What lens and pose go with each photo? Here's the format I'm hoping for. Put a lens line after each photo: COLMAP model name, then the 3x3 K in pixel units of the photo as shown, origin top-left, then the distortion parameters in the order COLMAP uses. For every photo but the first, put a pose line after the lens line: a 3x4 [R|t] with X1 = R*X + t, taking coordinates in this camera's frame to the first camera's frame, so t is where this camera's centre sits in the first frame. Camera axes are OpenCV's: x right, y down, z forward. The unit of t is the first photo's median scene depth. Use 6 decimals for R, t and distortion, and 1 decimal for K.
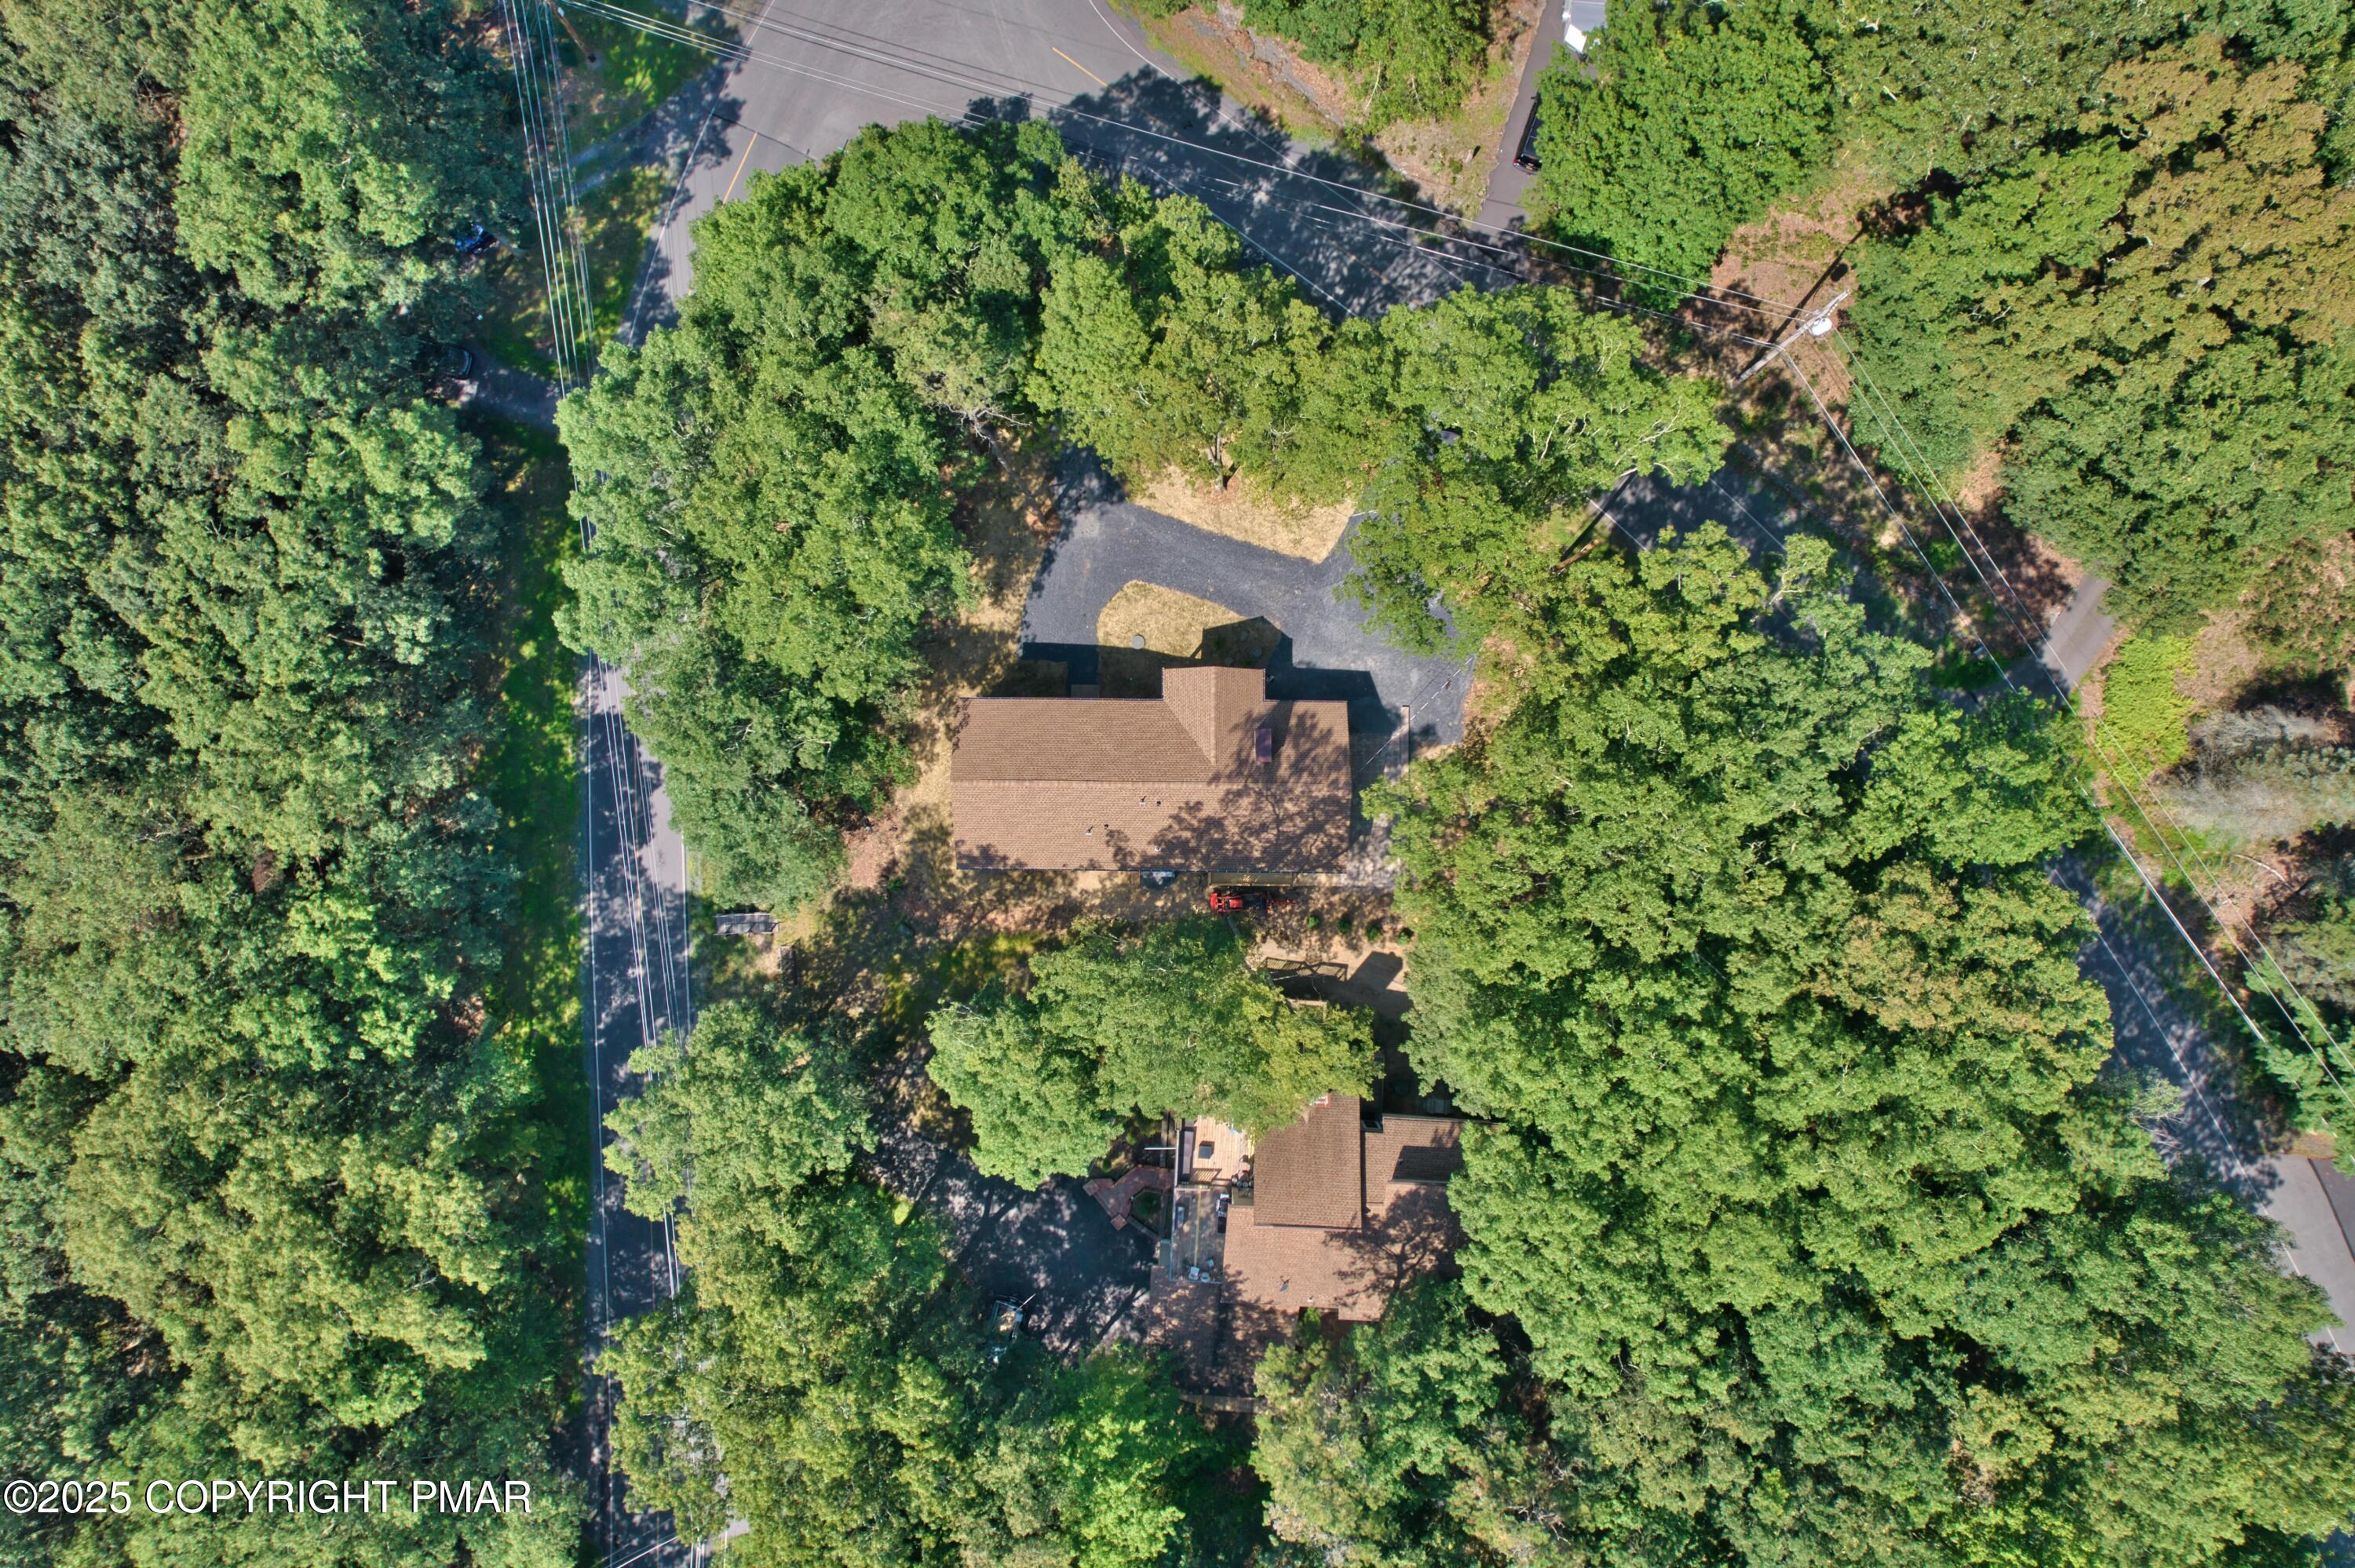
lens RADIAL K [[1517.5, 0, 1185.9], [0, 1517.5, 814.5], [0, 0, 1]] dist [-0.089387, 0.080953]
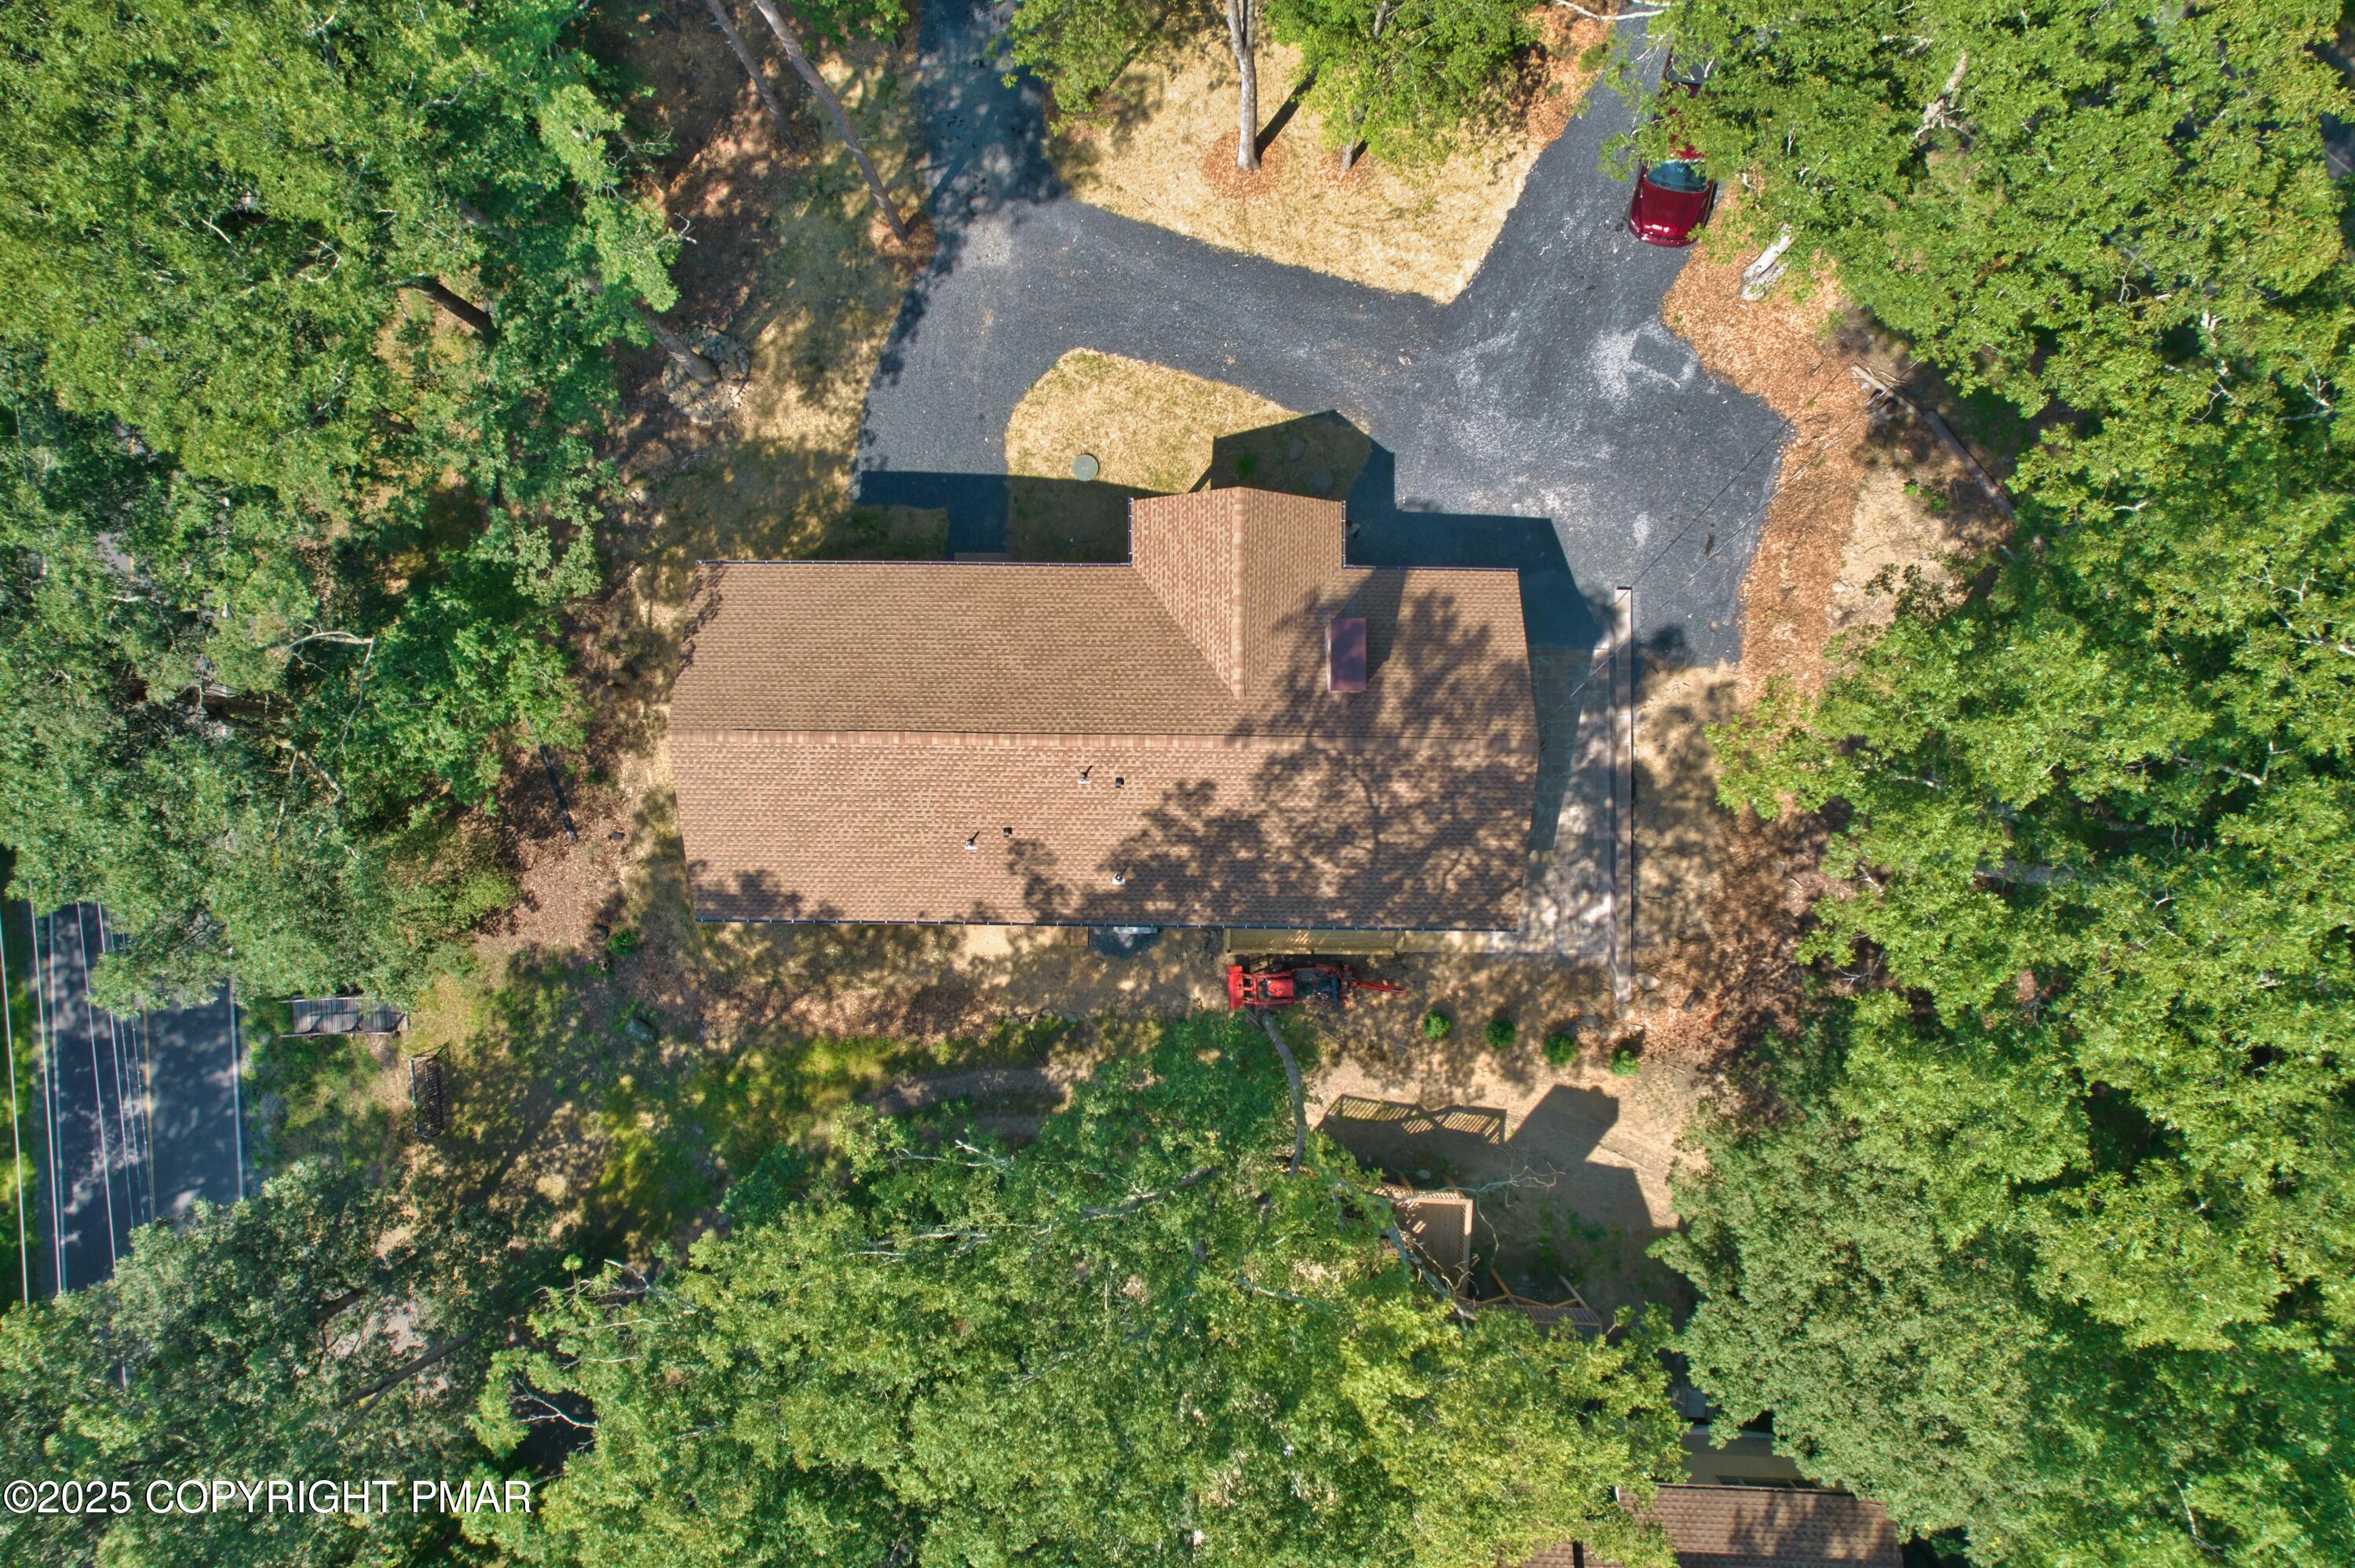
lens RADIAL K [[1517.5, 0, 1185.9], [0, 1517.5, 814.5], [0, 0, 1]] dist [-0.089387, 0.080953]
pose [[0.999999, 0.001239, -0.000283, 0.002248], [-0.001240, 0.999999, -0.000550, 0.002344], [0.000283, 0.000550, 1.000000, 0.504204]]
